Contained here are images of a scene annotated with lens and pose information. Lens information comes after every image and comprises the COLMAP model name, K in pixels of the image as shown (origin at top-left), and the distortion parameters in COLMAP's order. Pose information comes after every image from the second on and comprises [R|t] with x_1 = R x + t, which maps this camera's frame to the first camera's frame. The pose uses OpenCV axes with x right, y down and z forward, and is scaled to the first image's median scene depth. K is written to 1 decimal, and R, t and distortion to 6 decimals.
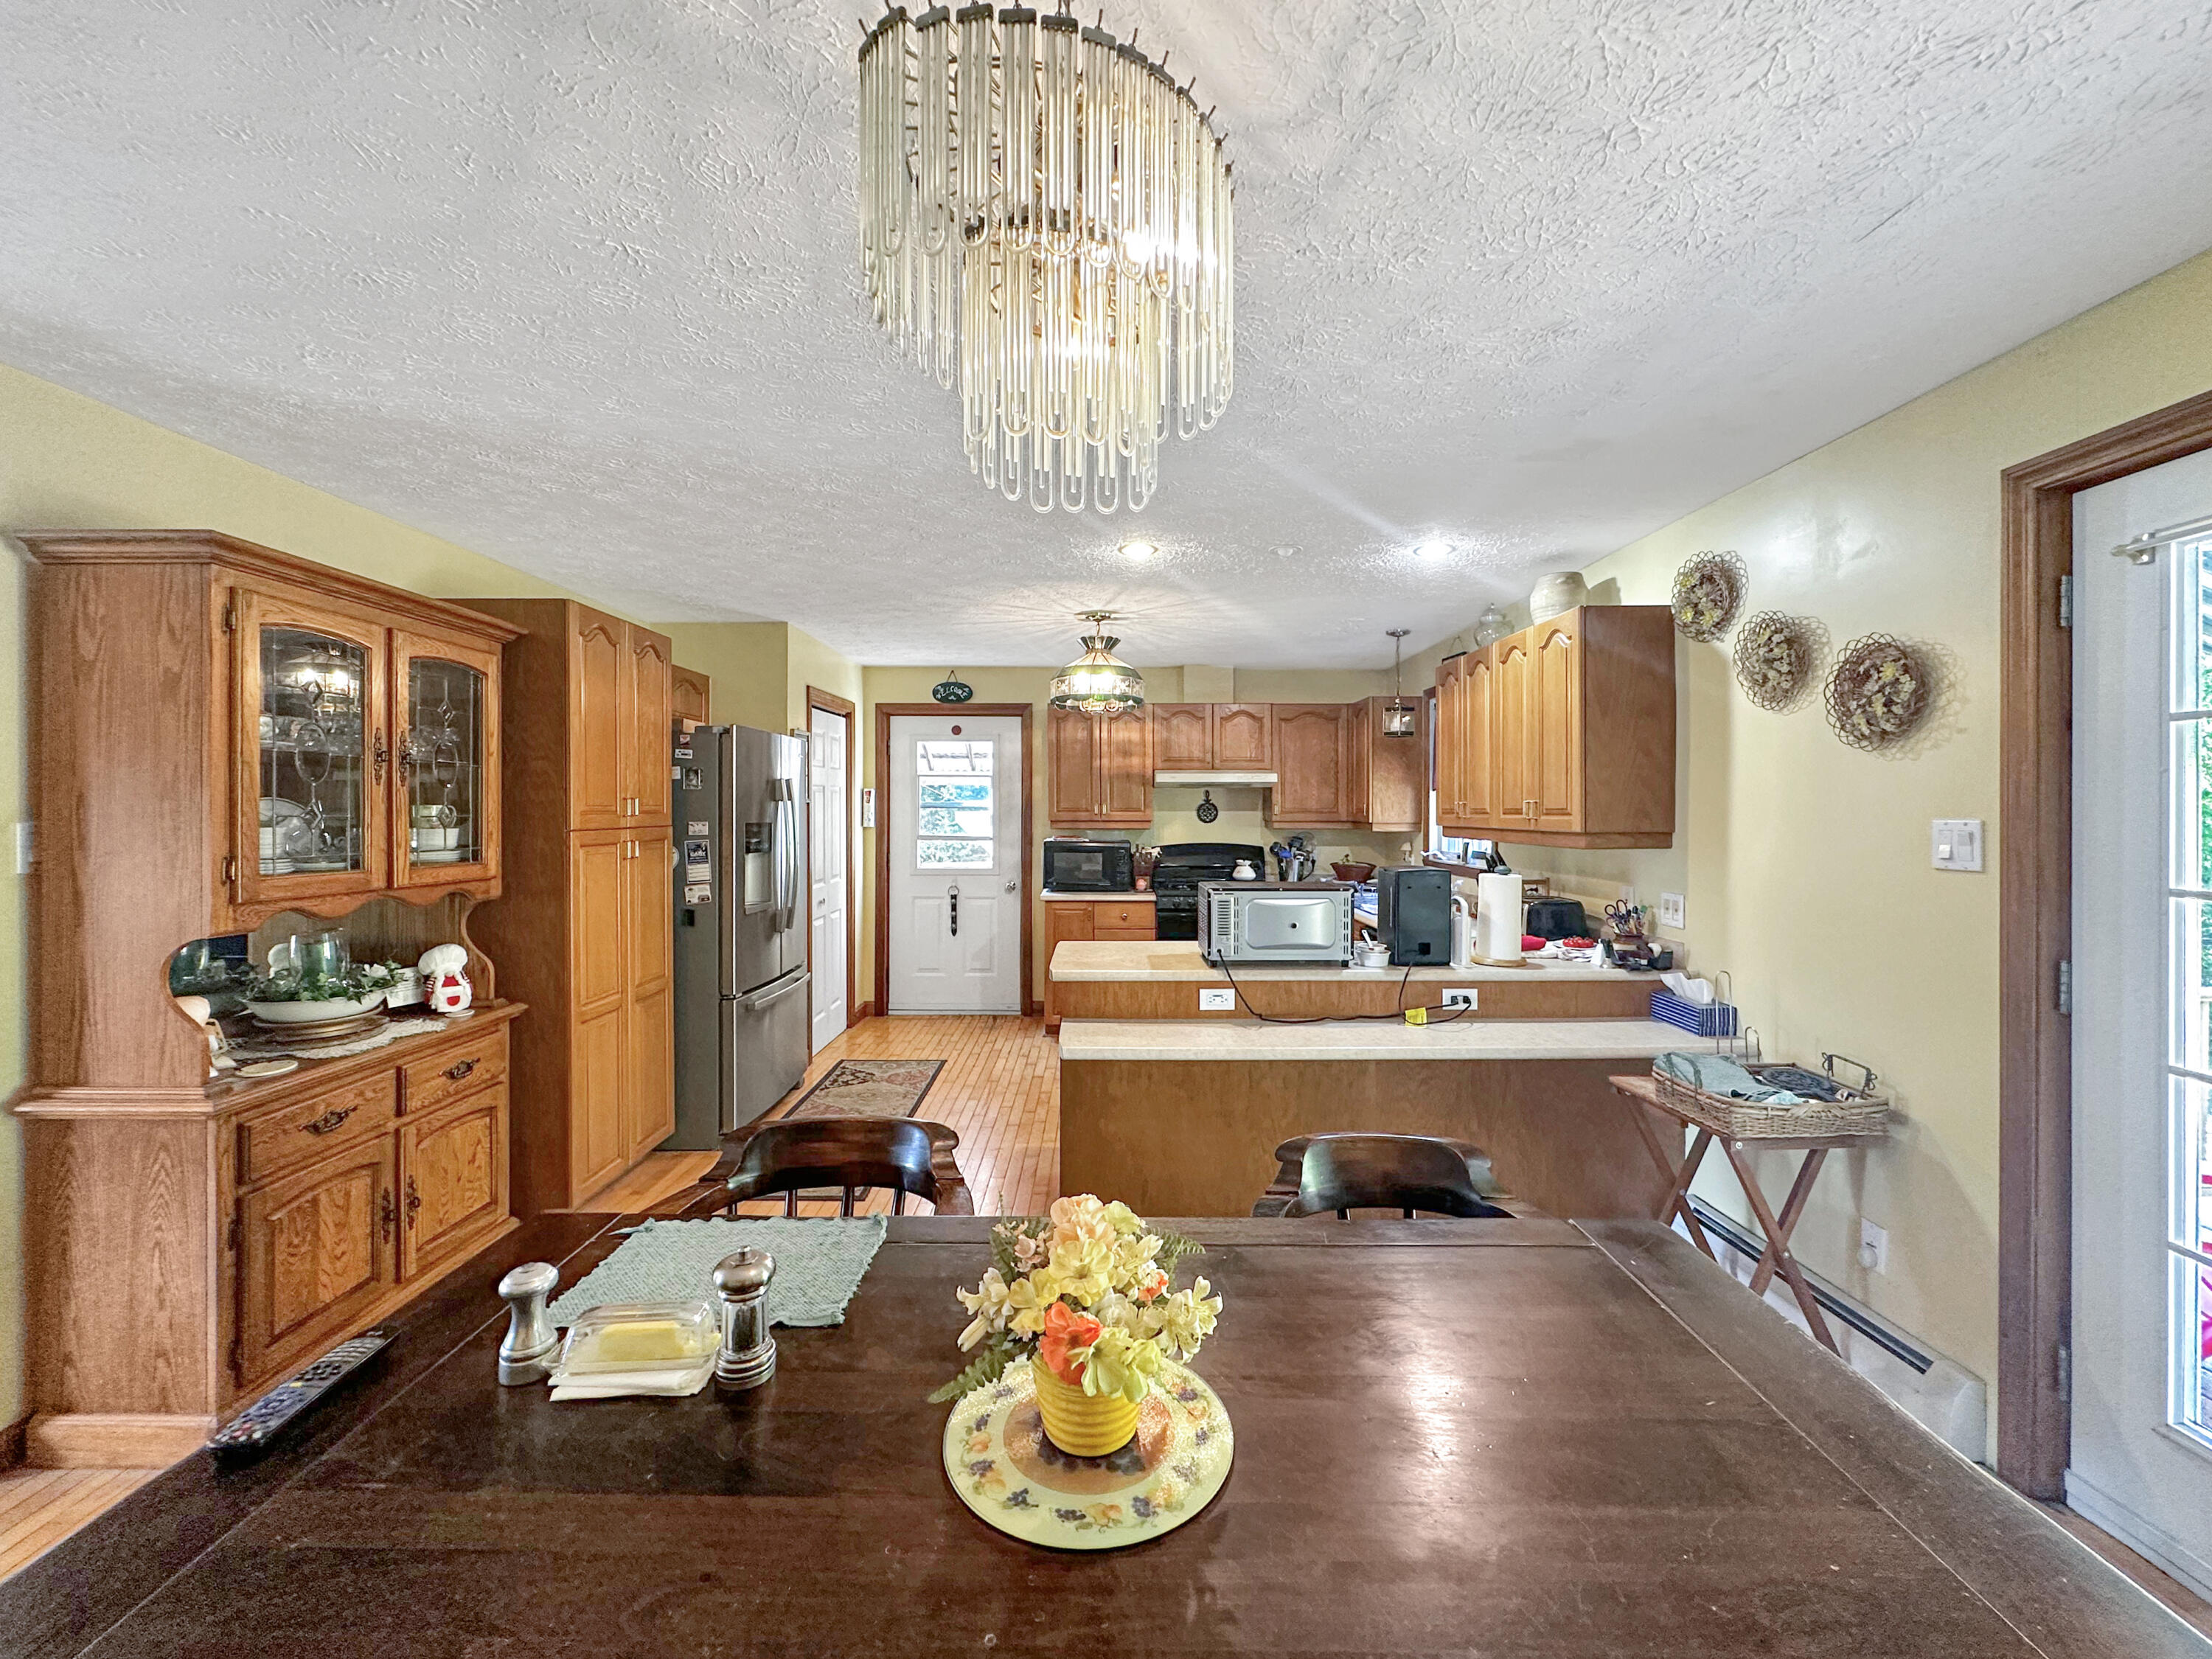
lens RADIAL K [[890.1, 0, 1102.5], [0, 890.1, 813.6], [0, 0, 1]] dist [-0.002147, -0.000144]
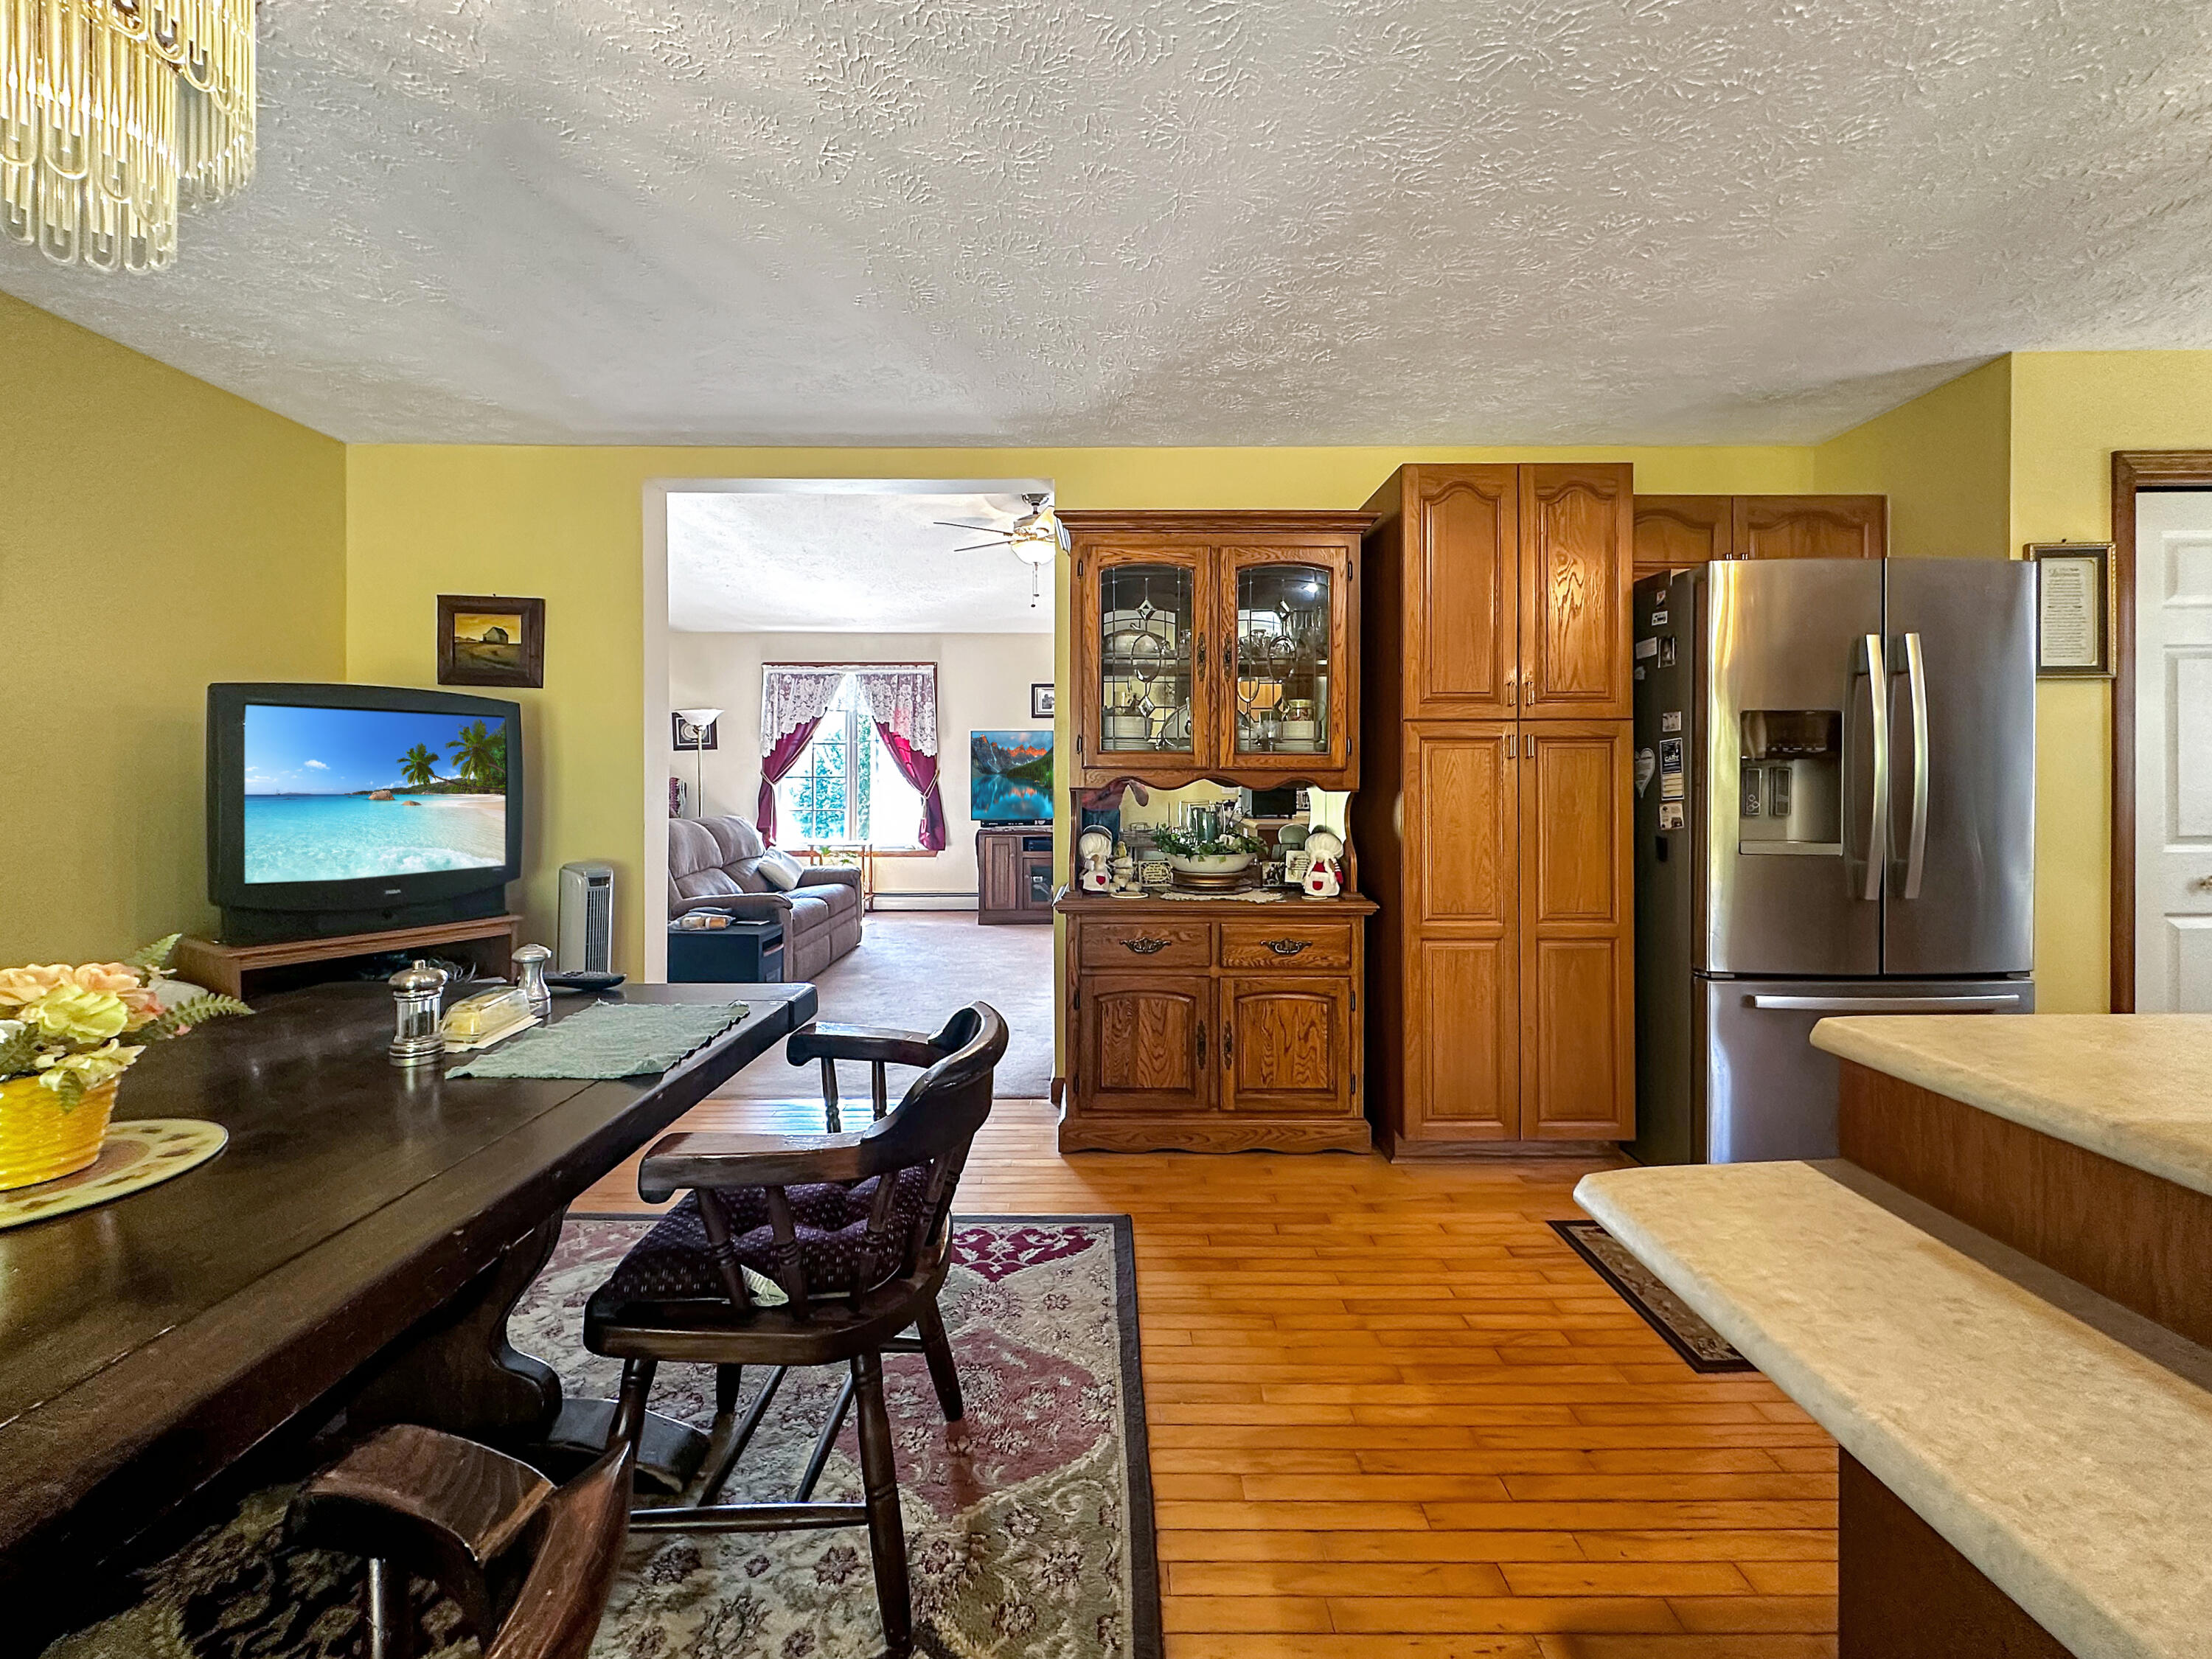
lens RADIAL K [[904.1, 0, 1105.3], [0, 904.1, 776.2], [0, 0, 1]] dist [-0.002118, -0.000273]
pose [[-0.000718, 0.001449, -0.999999, 0.327840], [-0.002538, 0.999996, 0.001451, 0.076662], [0.999997, 0.002539, -0.000714, 0.717438]]
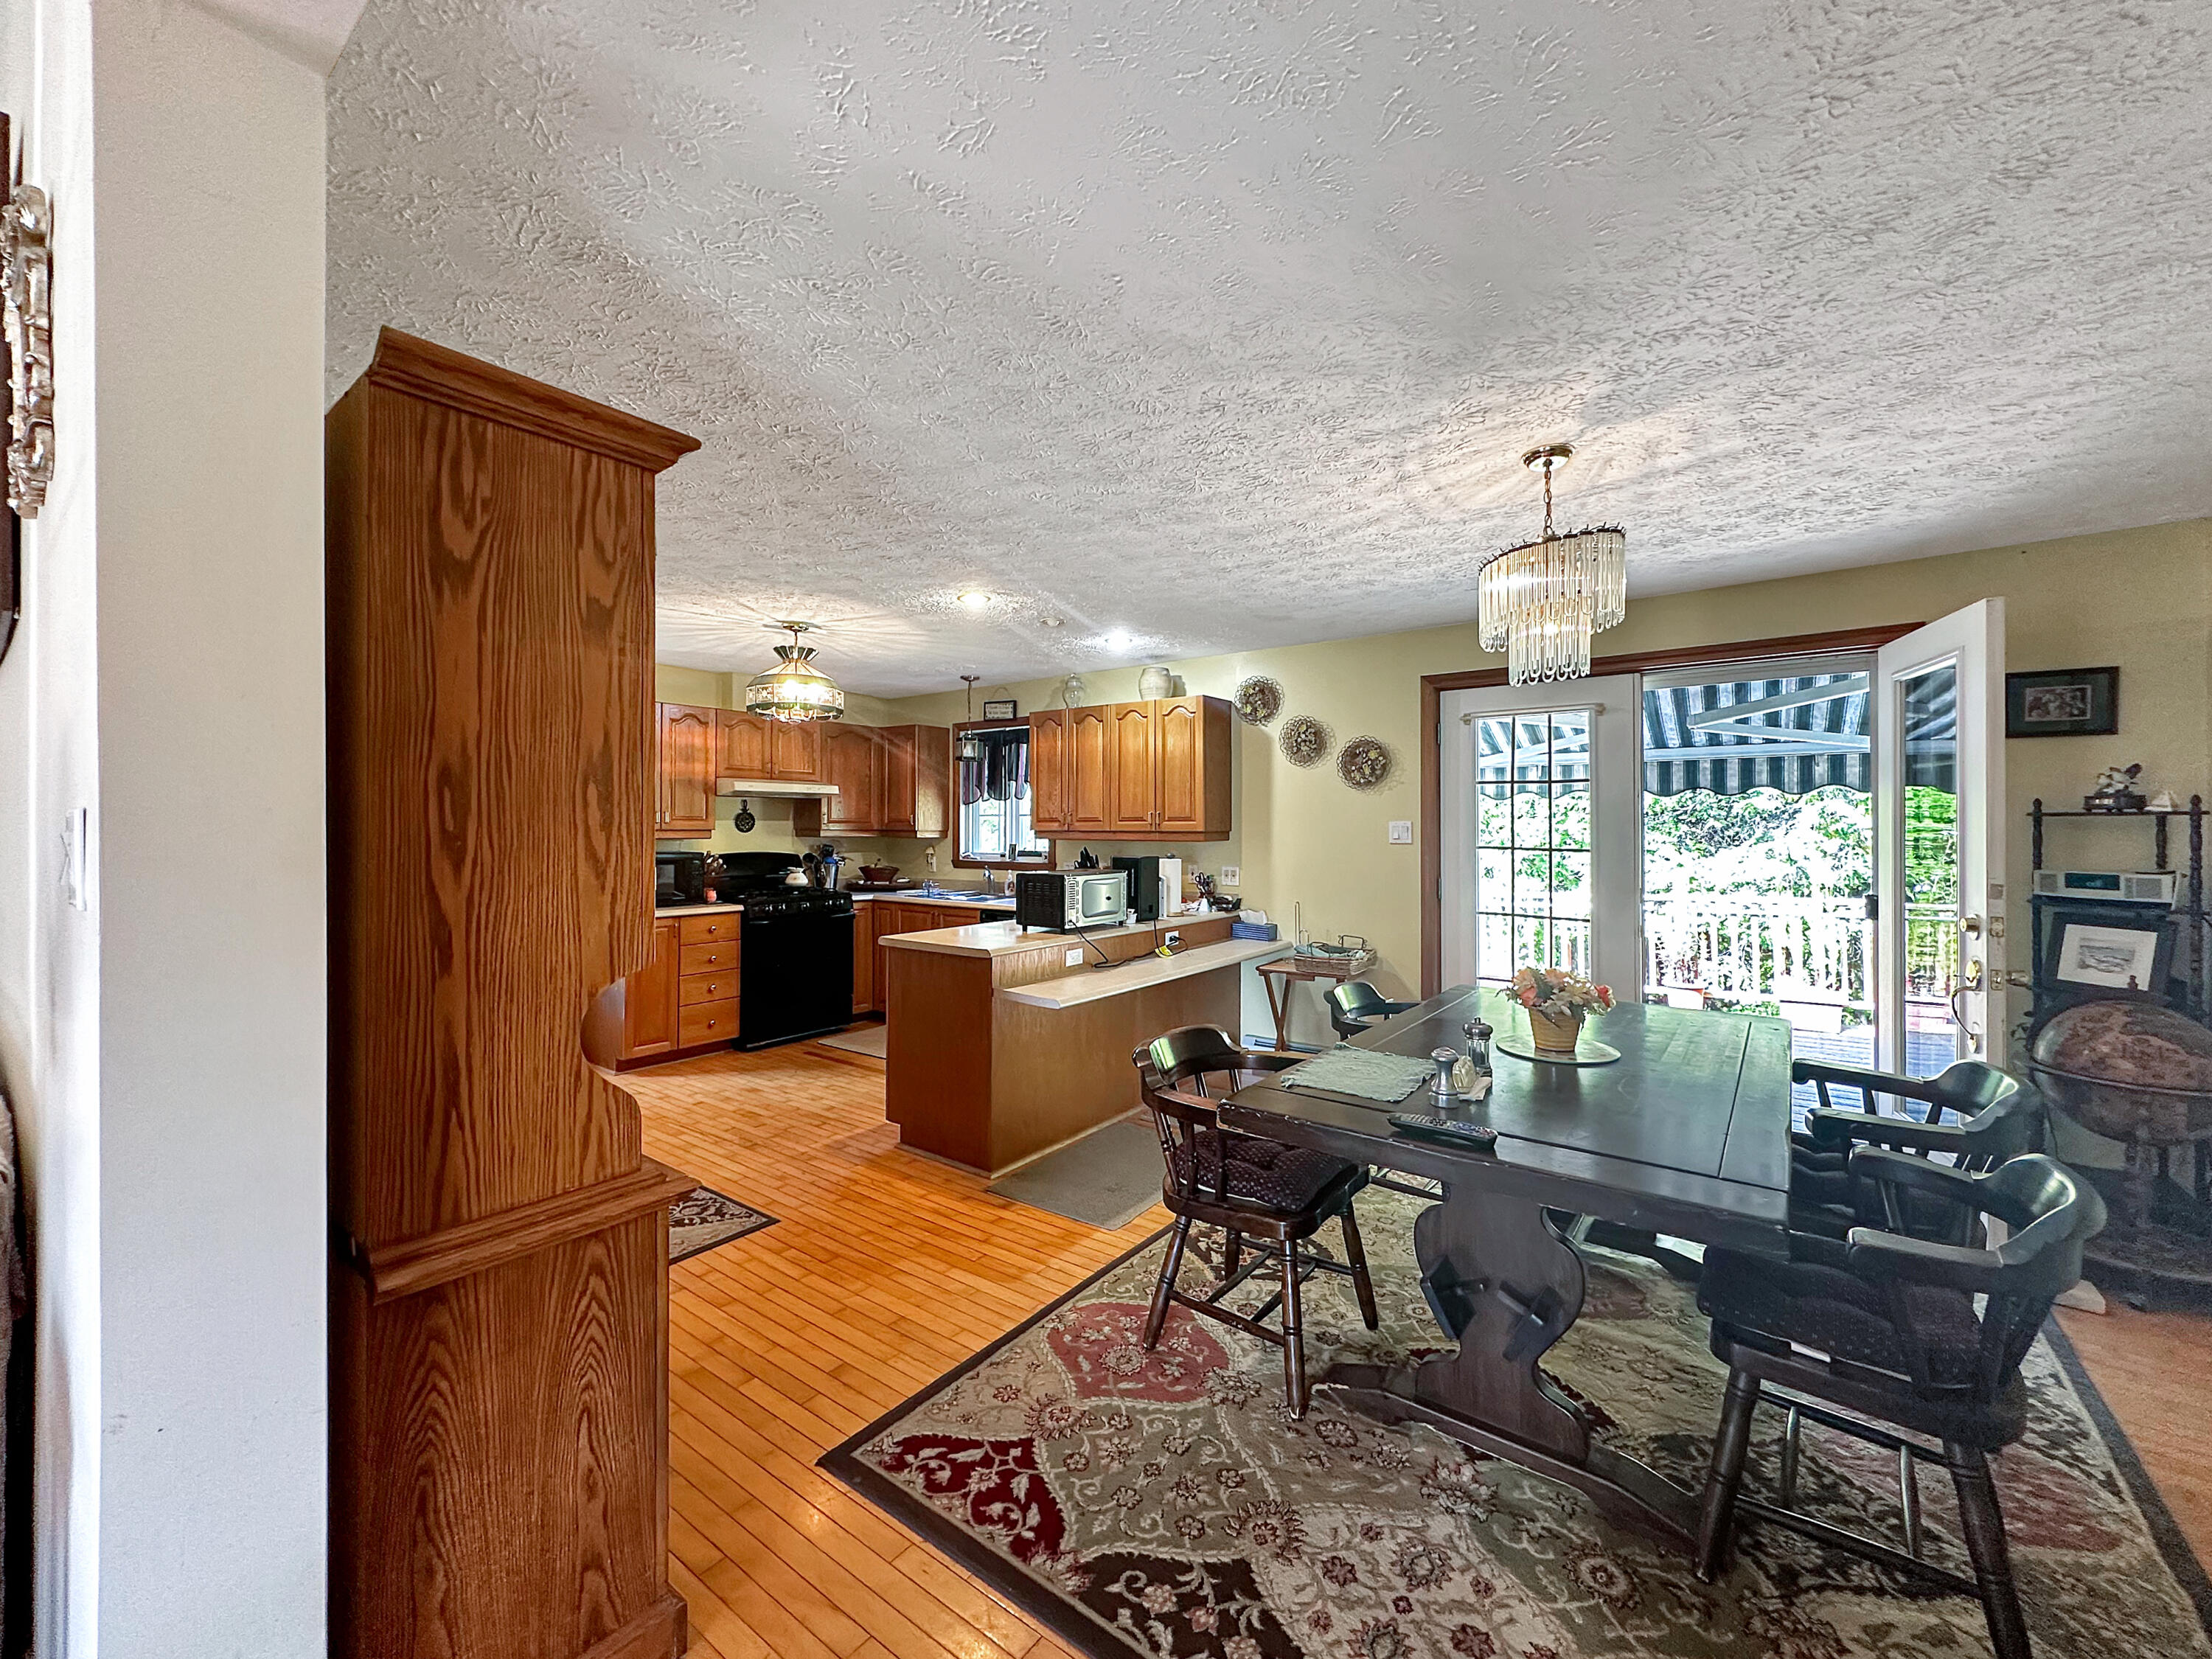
lens RADIAL K [[885.8, 0, 1106.0], [0, 885.8, 829.5], [0, 0, 1]] dist [0.000438, 0.000012]
pose [[0.599668, -0.002672, 0.800245, -0.929270], [0.002570, 0.999996, 0.001413, 0.014729], [-0.800245, 0.001209, 0.599672, 0.163995]]
